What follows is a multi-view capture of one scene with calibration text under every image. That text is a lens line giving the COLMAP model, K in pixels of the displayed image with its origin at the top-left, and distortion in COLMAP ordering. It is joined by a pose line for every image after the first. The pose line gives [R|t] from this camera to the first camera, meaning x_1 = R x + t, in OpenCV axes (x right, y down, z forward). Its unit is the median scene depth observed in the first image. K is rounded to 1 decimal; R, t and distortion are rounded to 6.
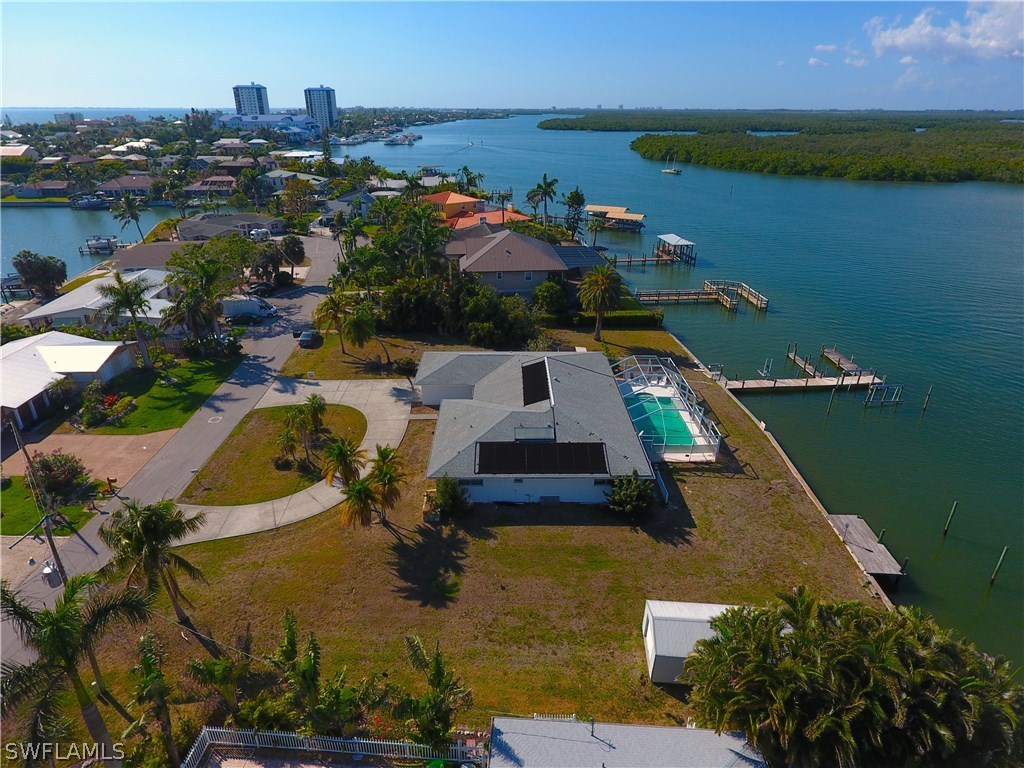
lens RADIAL K [[598.4, 0, 509.4], [0, 598.4, 371.6], [0, 0, 1]] dist [-0.002144, -0.001002]
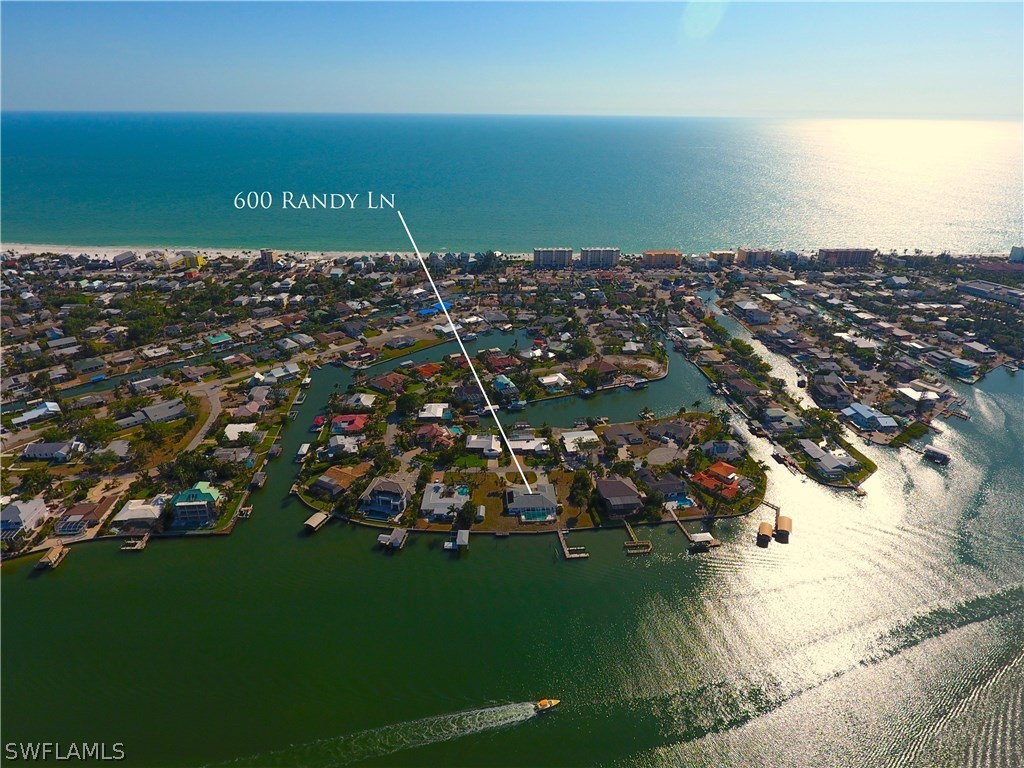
lens RADIAL K [[598.4, 0, 509.4], [0, 598.4, 371.6], [0, 0, 1]] dist [-0.002144, -0.001002]
pose [[0.049951, 0.400425, -0.914967, 3.620331], [-0.412894, 0.842439, 0.346143, -2.162158], [0.909408, 0.360494, 0.207414, -0.578982]]
